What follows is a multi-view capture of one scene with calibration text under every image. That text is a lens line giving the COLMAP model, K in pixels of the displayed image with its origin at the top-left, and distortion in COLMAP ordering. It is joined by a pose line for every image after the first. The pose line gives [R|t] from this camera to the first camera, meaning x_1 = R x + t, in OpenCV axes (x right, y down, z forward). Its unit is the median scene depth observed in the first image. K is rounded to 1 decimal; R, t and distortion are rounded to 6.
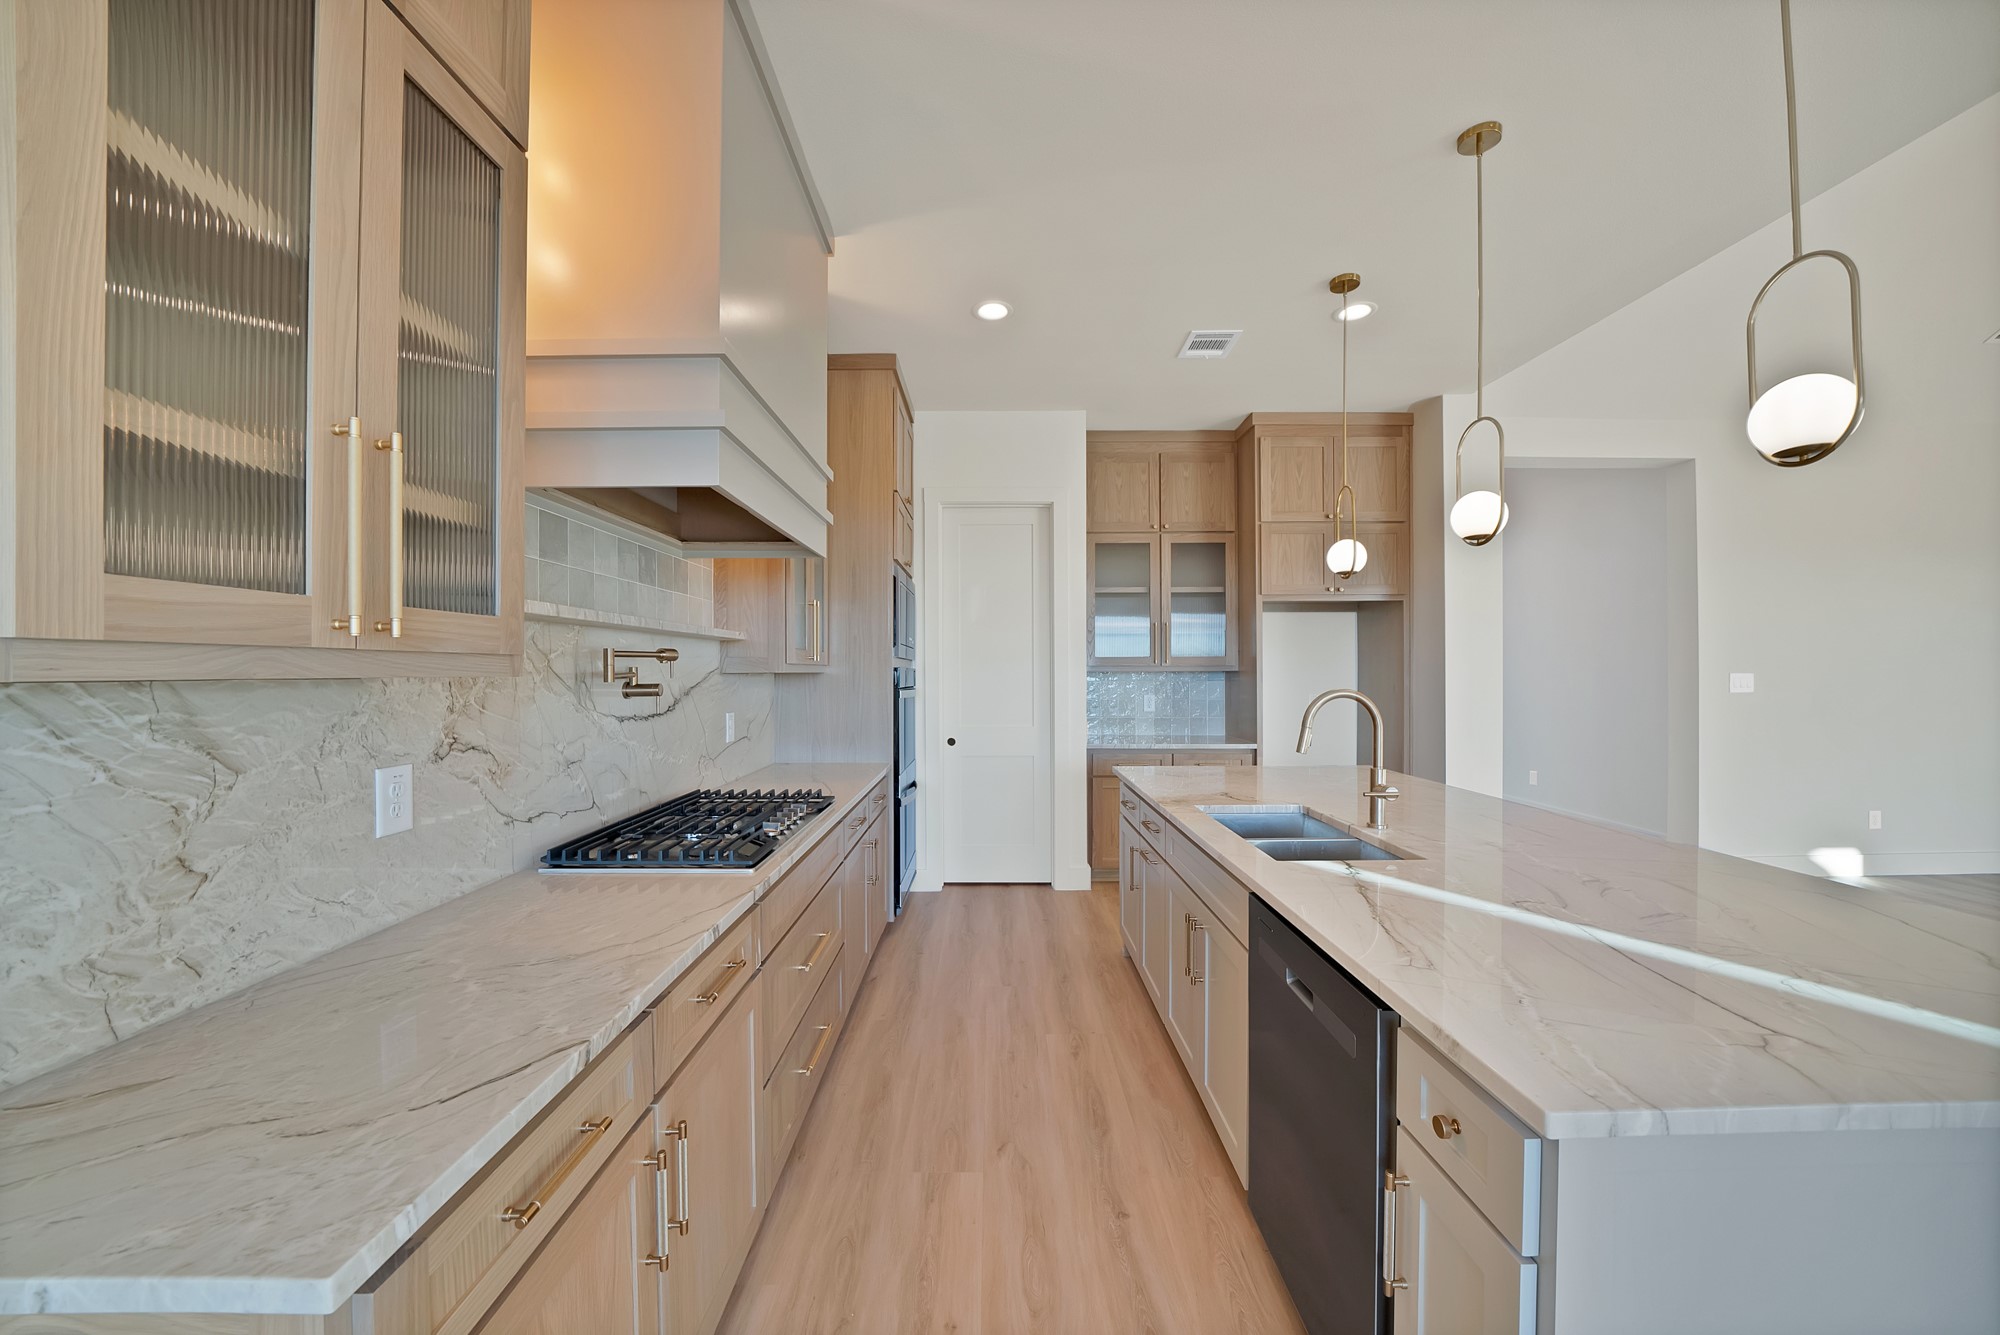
lens RADIAL K [[718.9, 0, 994.5], [0, 718.9, 682.6], [0, 0, 1]] dist [-0.001496, -0.000131]
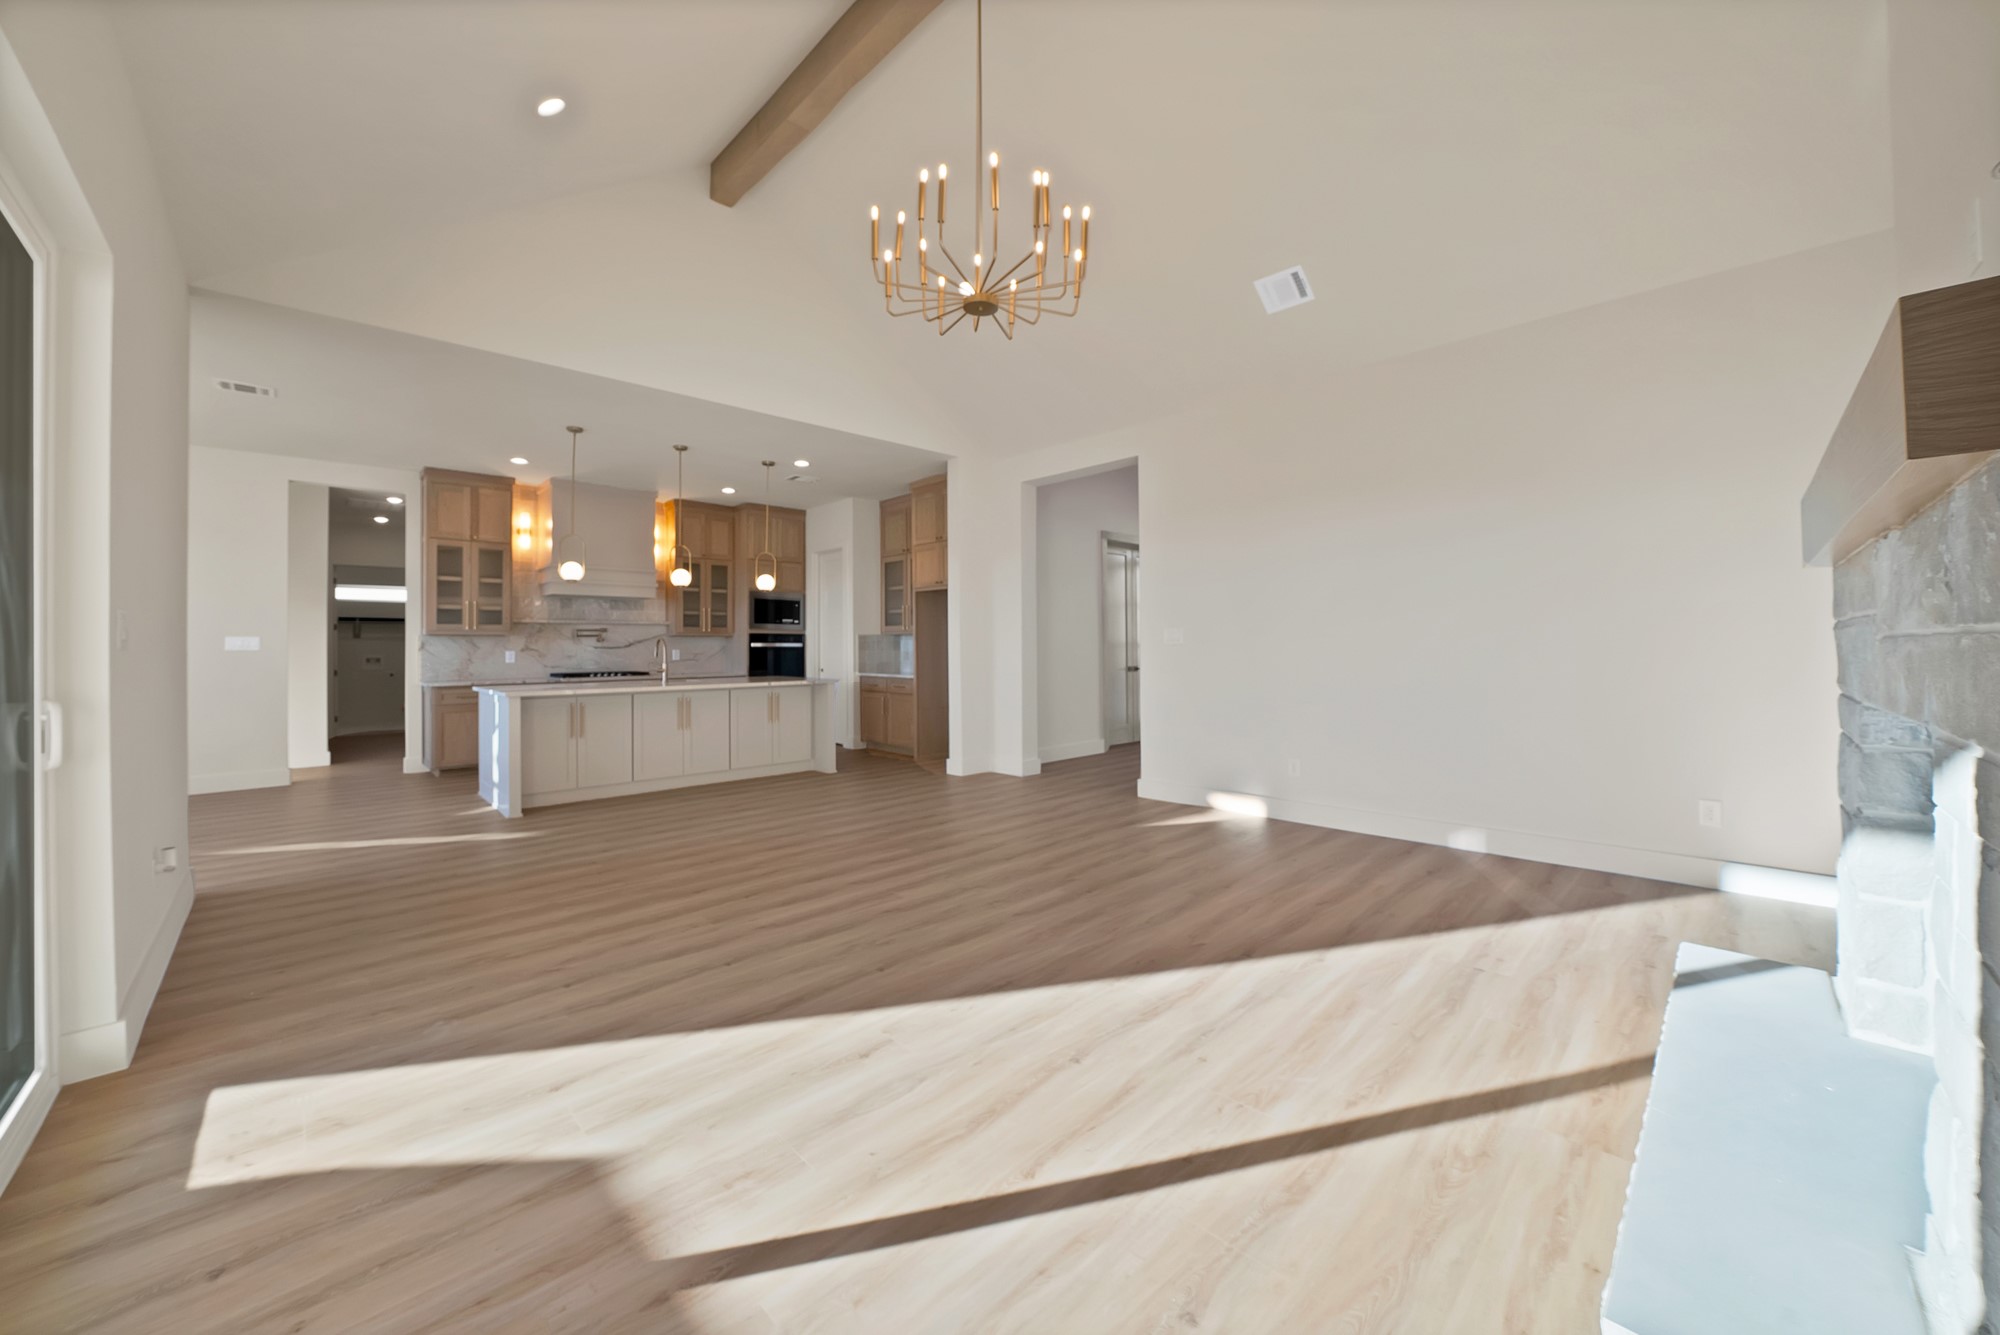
lens RADIAL K [[717.7, 0, 1000.0], [0, 717.7, 667.5], [0, 0, 1]] dist [-0.016392, -0.000049]
pose [[0.702177, 0.020167, -0.711716, 3.591862], [-0.007275, 0.999750, 0.021151, 0.060182], [0.711965, -0.009674, 0.702148, -0.118854]]
